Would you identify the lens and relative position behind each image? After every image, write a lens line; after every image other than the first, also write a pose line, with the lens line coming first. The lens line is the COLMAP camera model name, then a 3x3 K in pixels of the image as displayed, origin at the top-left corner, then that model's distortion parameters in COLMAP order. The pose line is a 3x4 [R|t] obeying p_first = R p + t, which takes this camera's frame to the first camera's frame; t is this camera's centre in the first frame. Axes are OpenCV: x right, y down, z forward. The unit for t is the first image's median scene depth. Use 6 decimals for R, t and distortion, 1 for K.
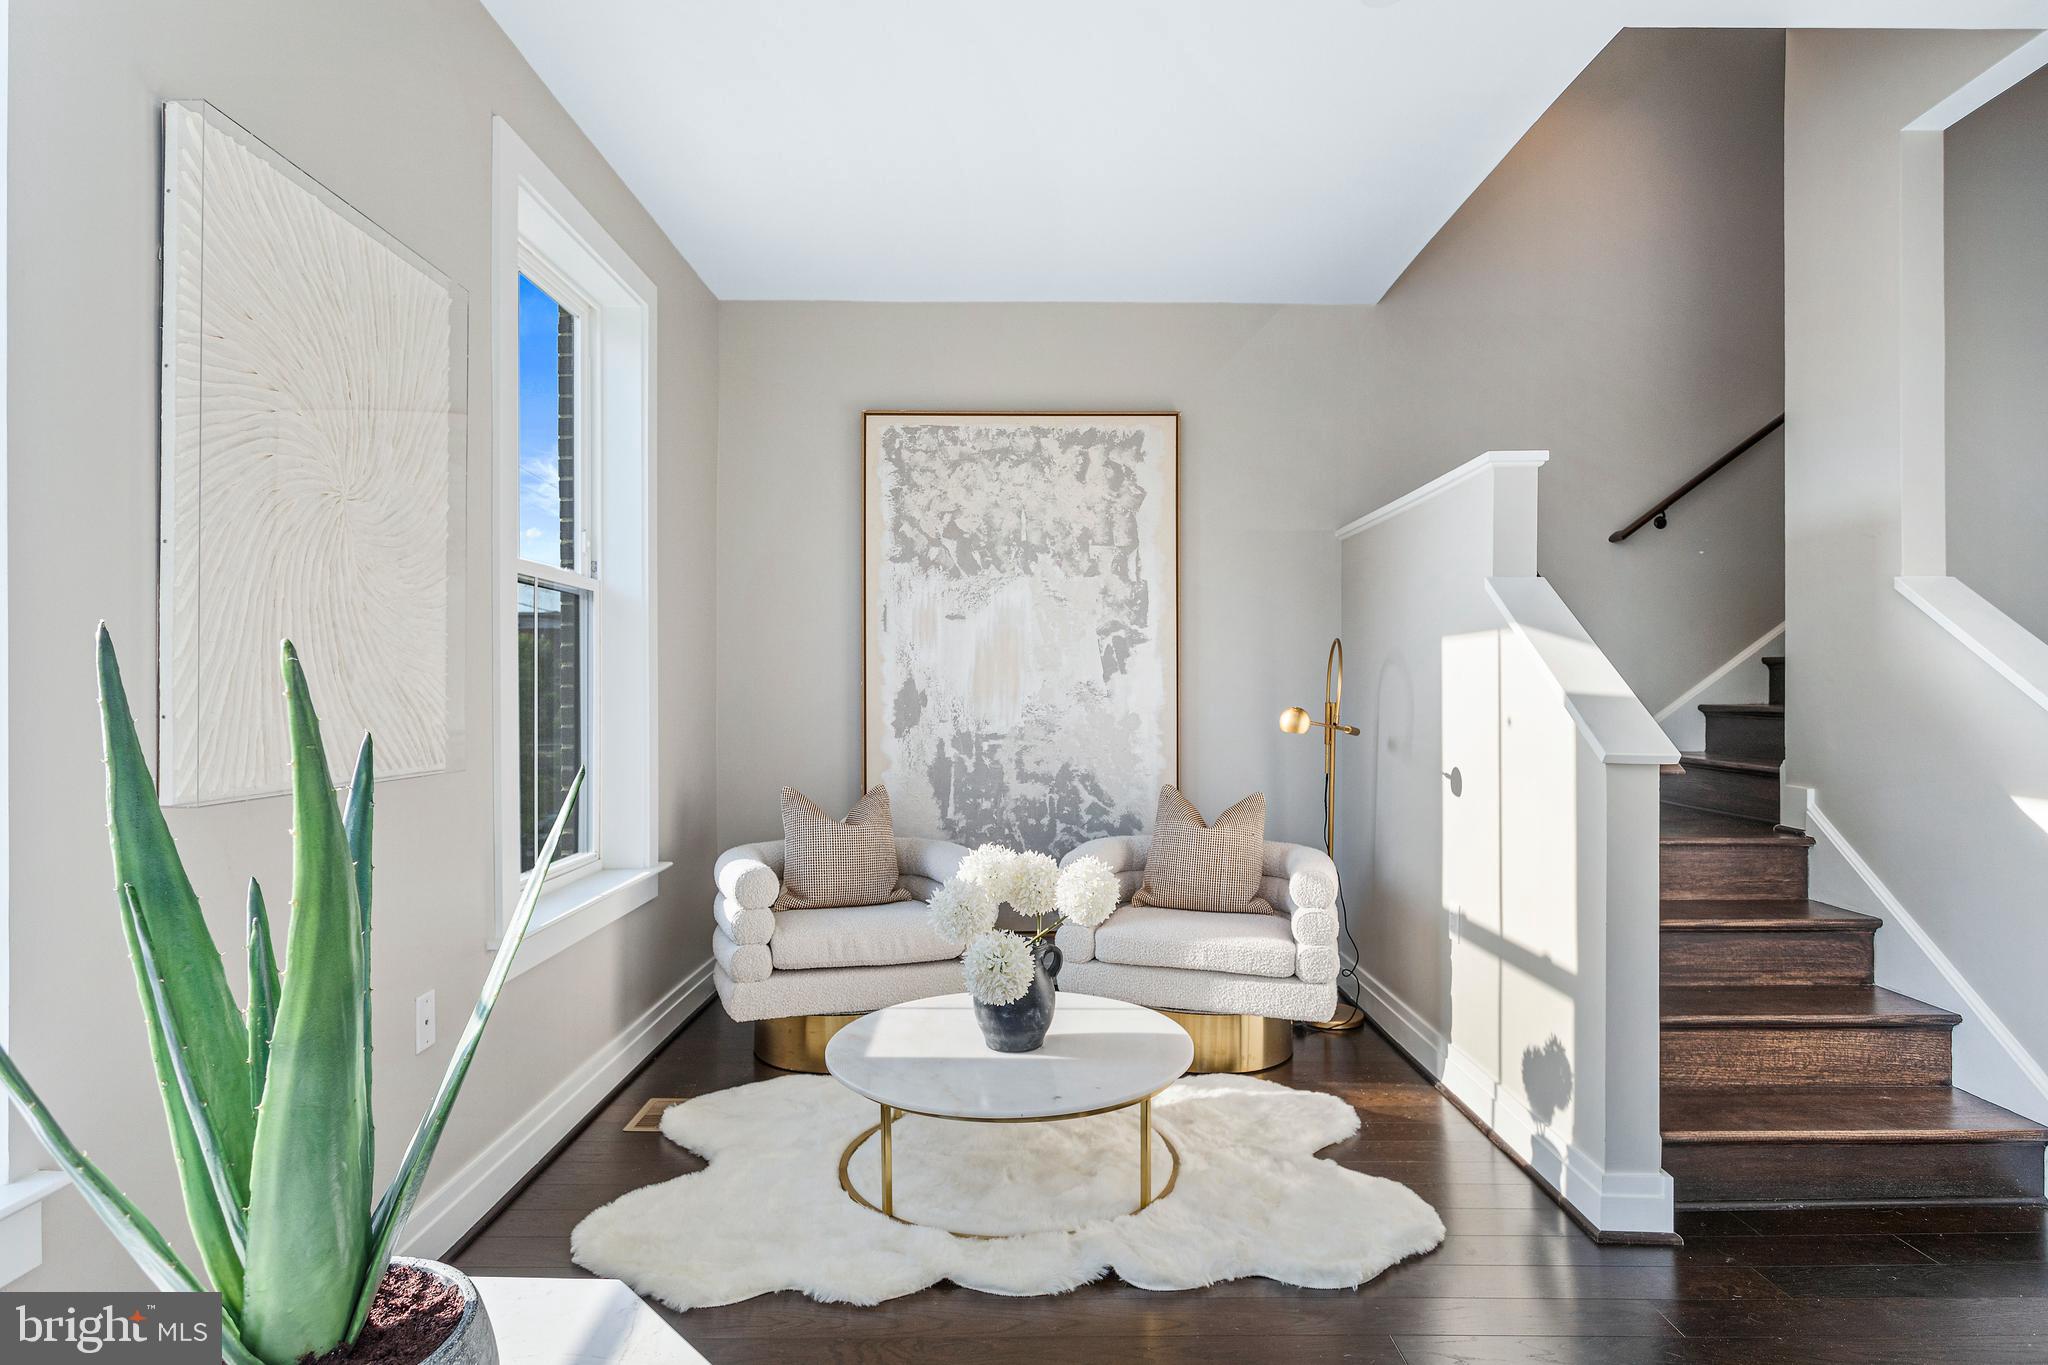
lens RADIAL K [[1118.2, 0, 1019.3], [0, 1118.2, 683.9], [0, 0, 1]] dist [-0.000888, 0.000072]
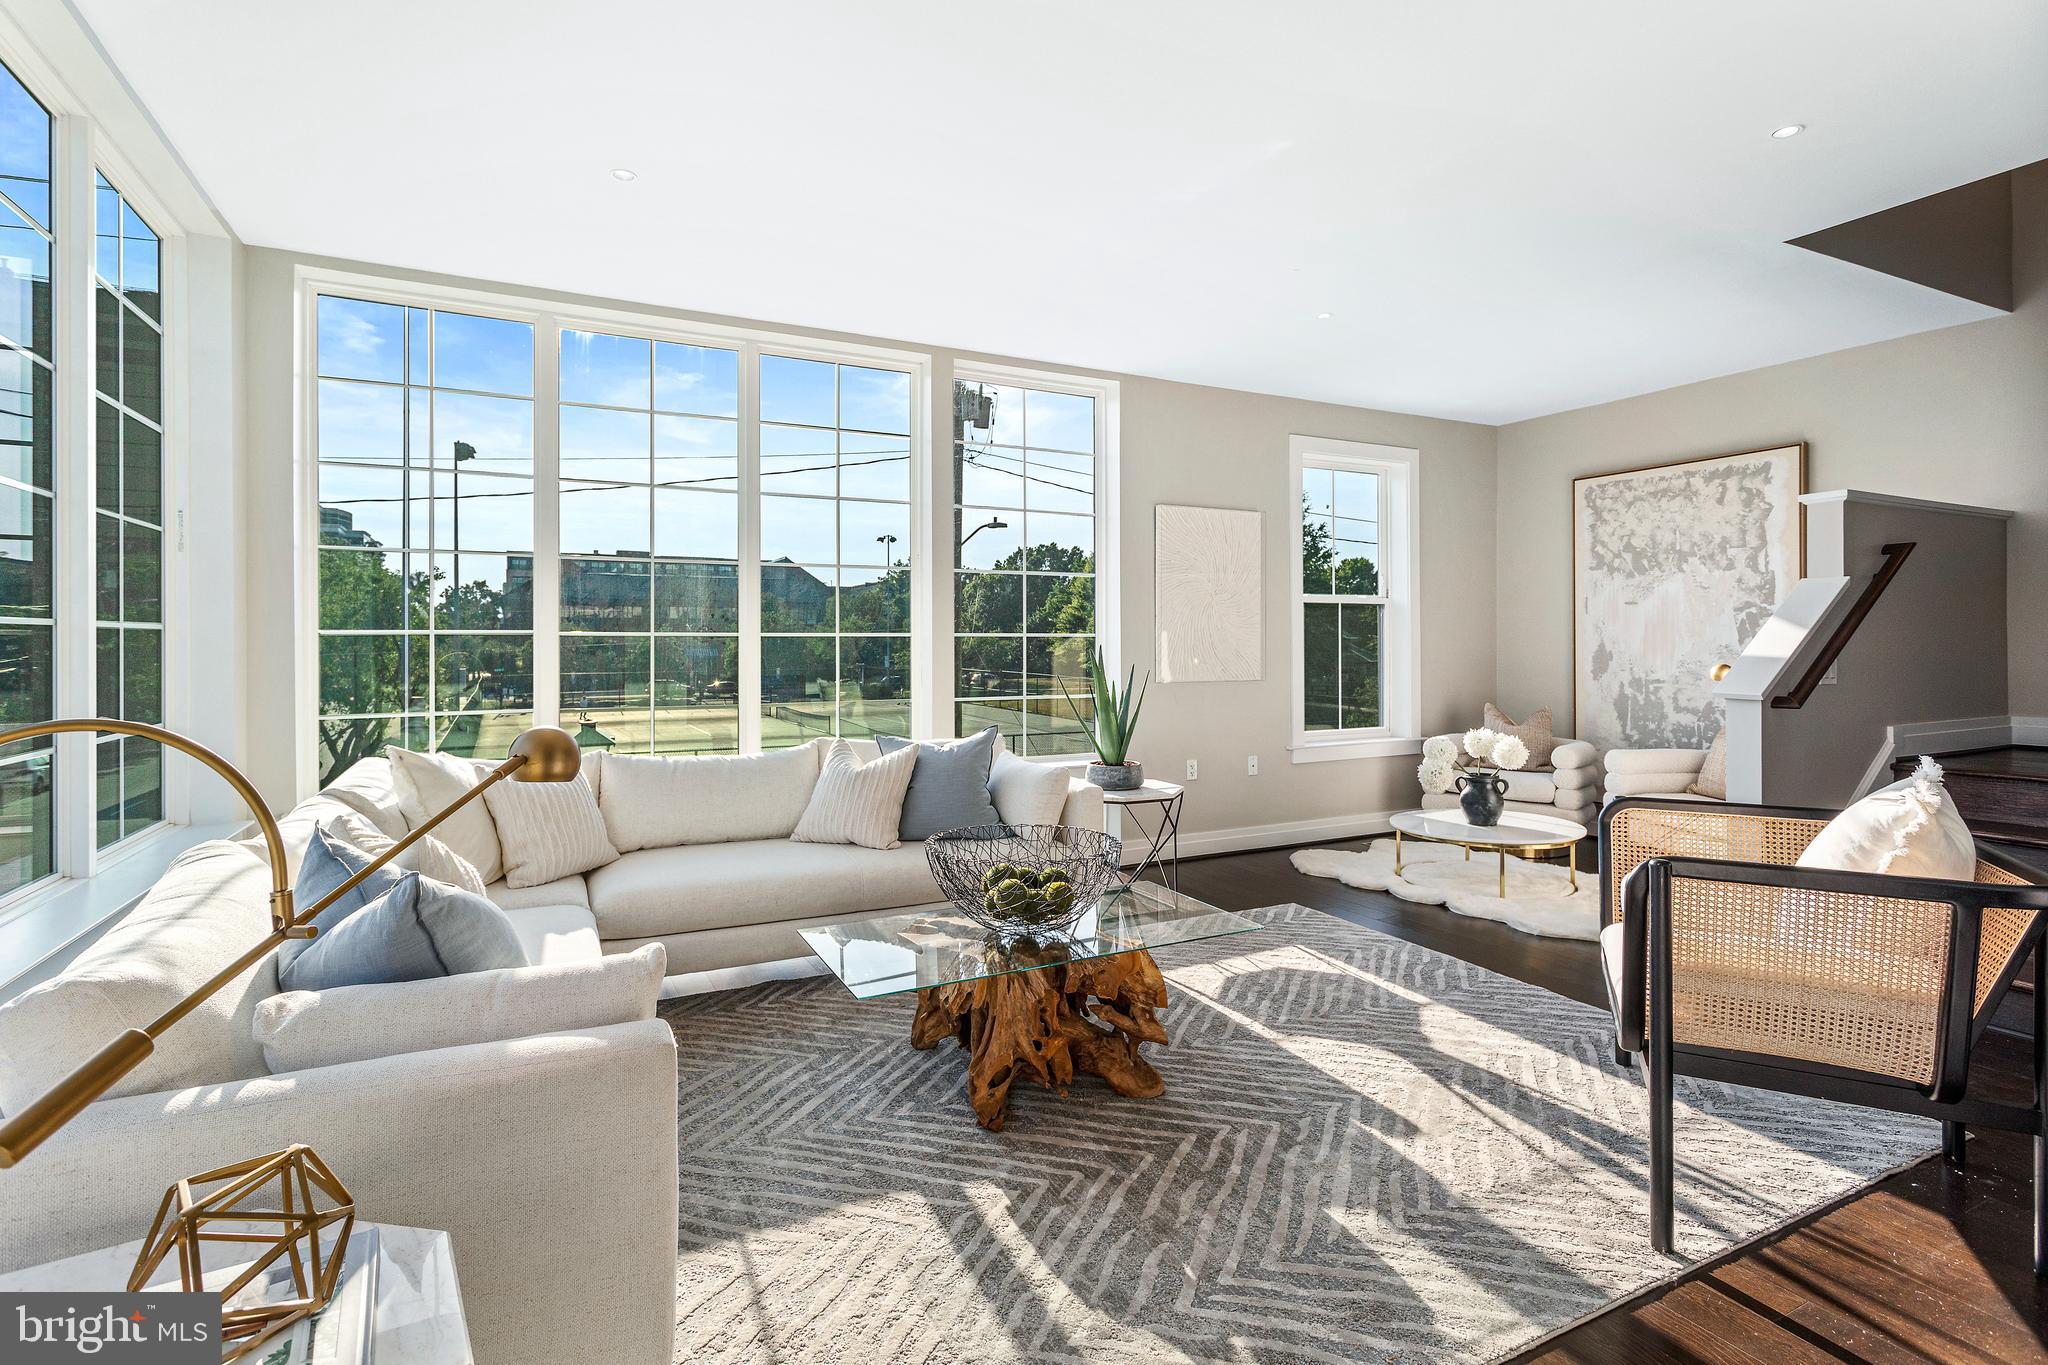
lens RADIAL K [[999.0, 0, 1031.9], [0, 999.0, 669.3], [0, 0, 1]] dist [-0.000471, 0.000042]
pose [[0.460588, 0.020989, -0.887366, 0.785285], [0.012241, 0.999475, 0.029994, -0.019912], [0.887529, -0.024677, 0.460090, -0.369218]]
